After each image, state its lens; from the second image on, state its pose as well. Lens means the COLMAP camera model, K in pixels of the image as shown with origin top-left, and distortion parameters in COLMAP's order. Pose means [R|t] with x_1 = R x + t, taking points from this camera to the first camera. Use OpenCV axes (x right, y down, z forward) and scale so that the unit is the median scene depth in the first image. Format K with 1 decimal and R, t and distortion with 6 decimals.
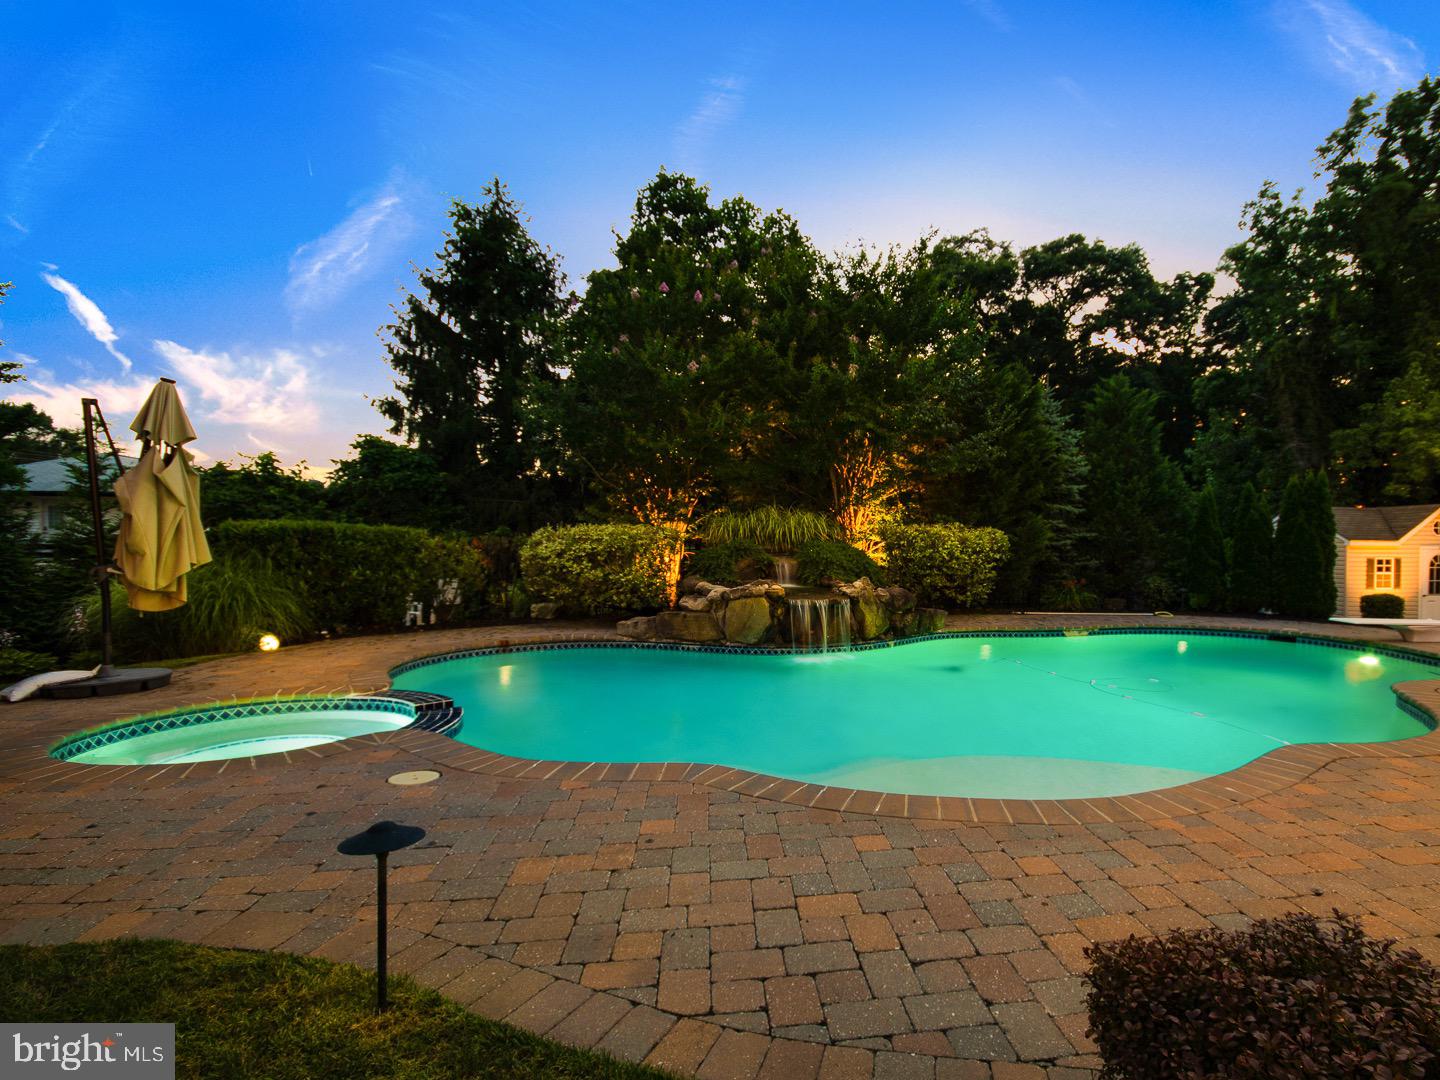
lens RADIAL K [[726.2, 0, 826.4], [0, 726.2, 559.1], [0, 0, 1]] dist [-0.001458, -0.000503]
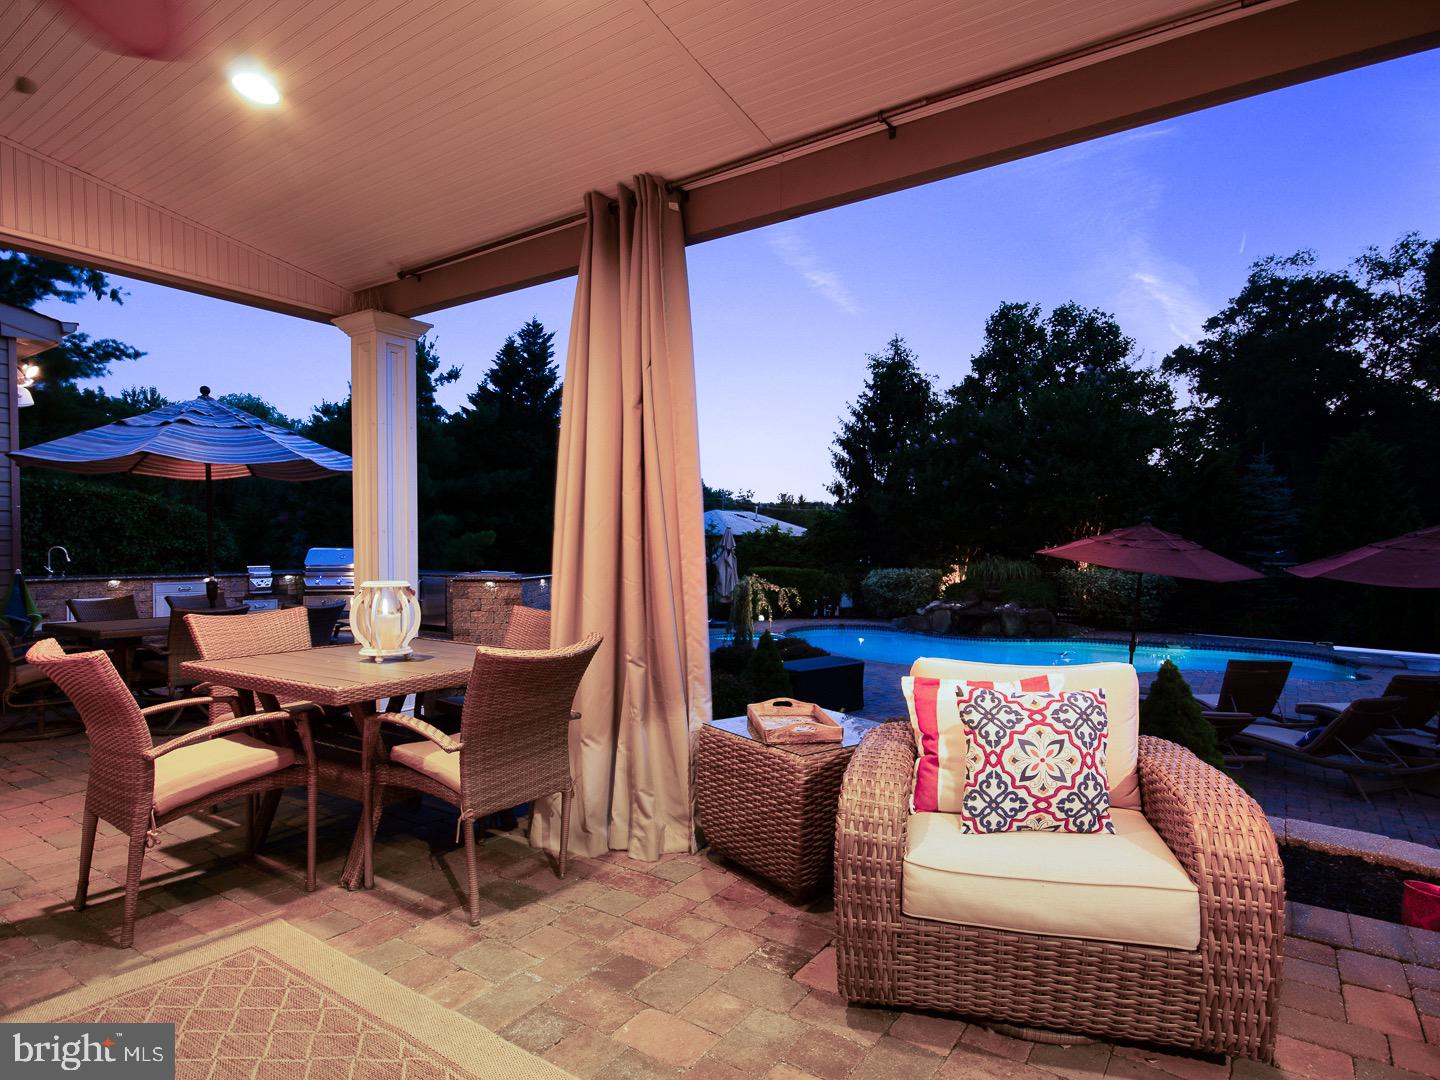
lens RADIAL K [[890.1, 0, 717.3], [0, 890.1, 573.6], [0, 0, 1]] dist [0.027740, -0.000495]
pose [[0.709532, 0.021199, -0.704354, 0.964605], [-0.014308, 0.999775, 0.015677, -0.062145], [0.704528, -0.001045, 0.709675, -0.964080]]
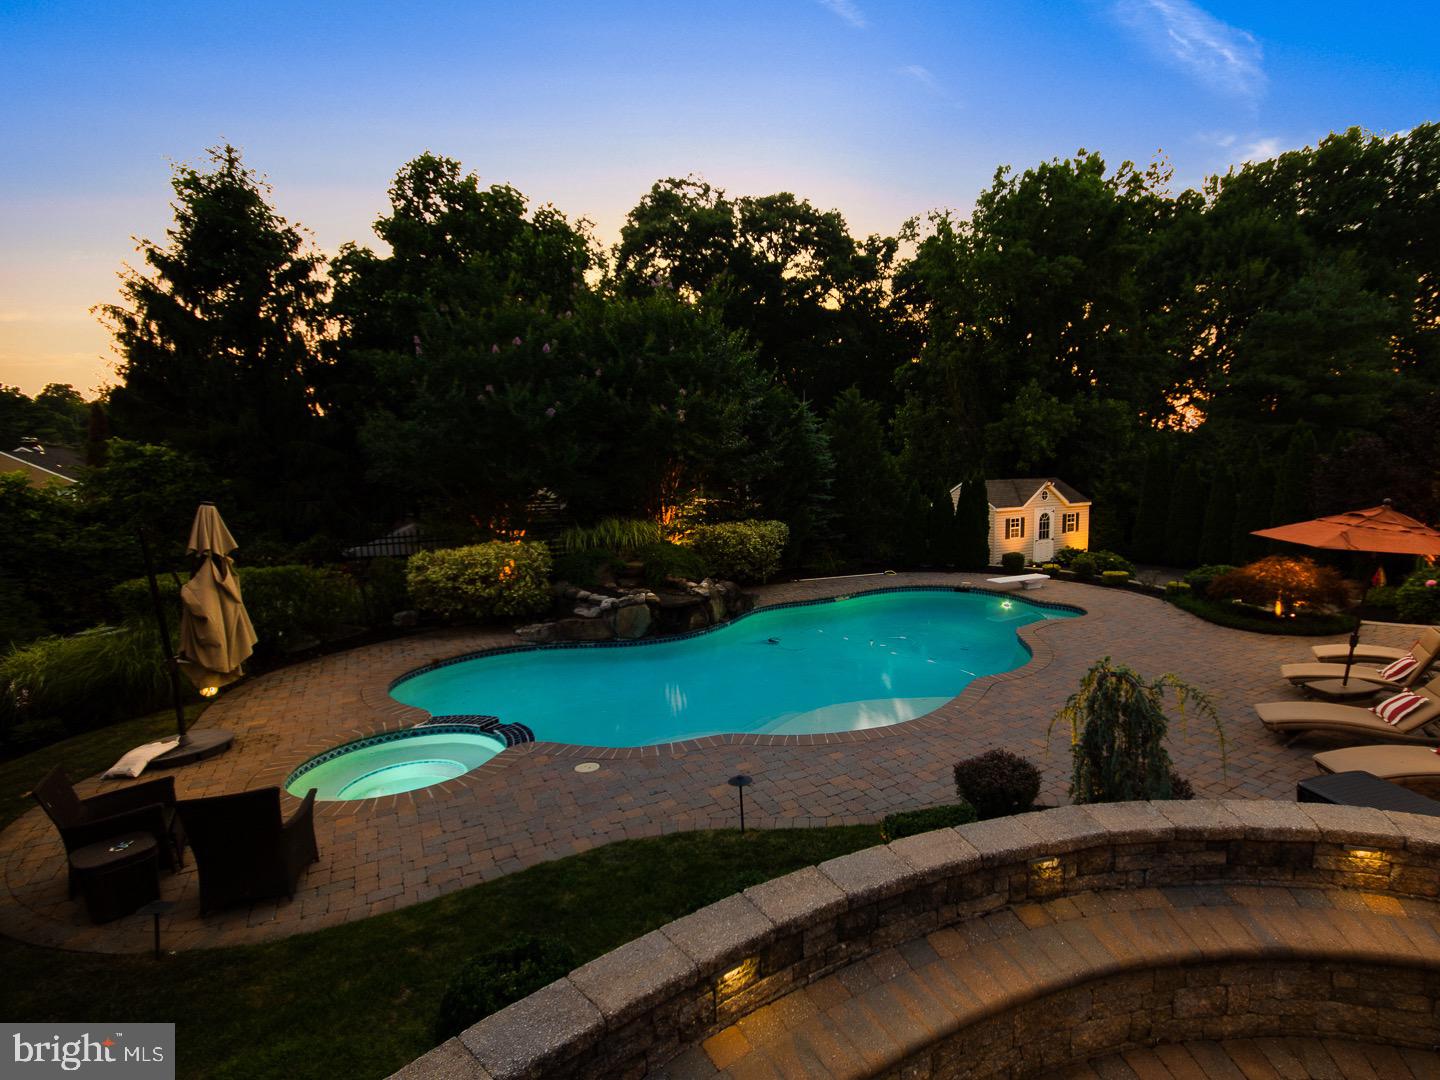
lens RADIAL K [[741.5, 0, 840.1], [0, 741.5, 560.5], [0, 0, 1]] dist [-0.000149, 0.000407]
pose [[0.910490, -0.069706, 0.407615, -0.256669], [0.017862, 0.991400, 0.129642, -0.164896], [-0.413146, -0.110757, 0.903905, -0.328240]]
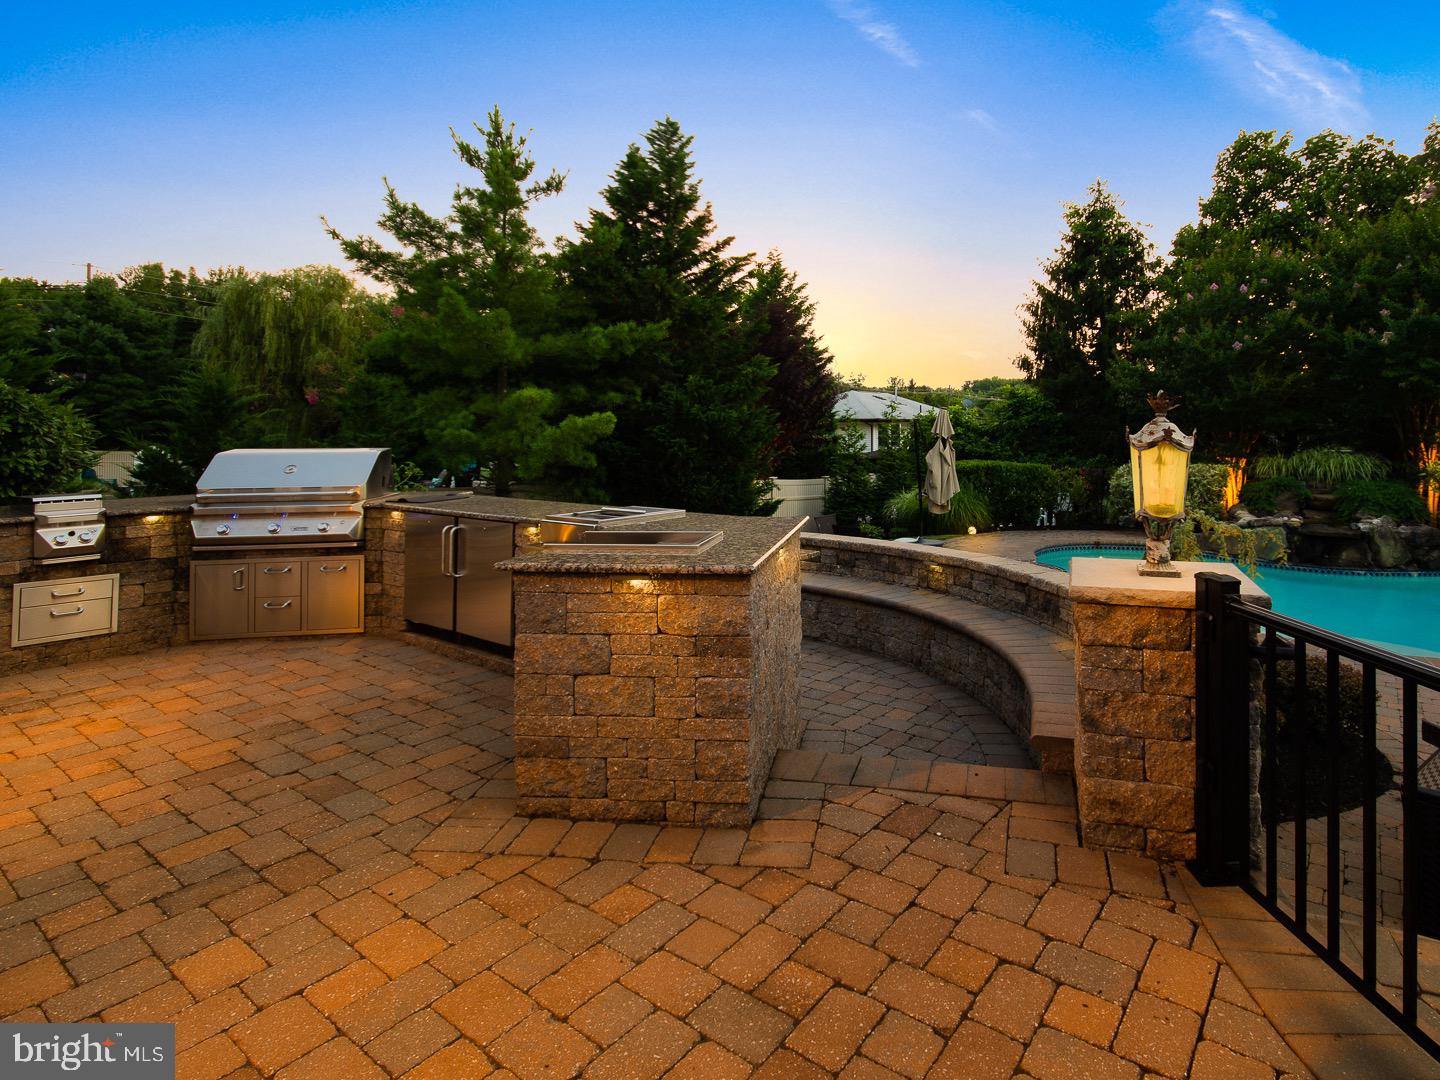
lens RADIAL K [[821.9, 0, 816.0], [0, 821.9, 415.7], [0, 0, 1]] dist [0.018620, 0.000536]
pose [[0.718603, -0.015687, -0.695243, 0.296337], [-0.009268, 0.999441, -0.032129, -0.078705], [0.695359, 0.029532, 0.718056, -0.582628]]
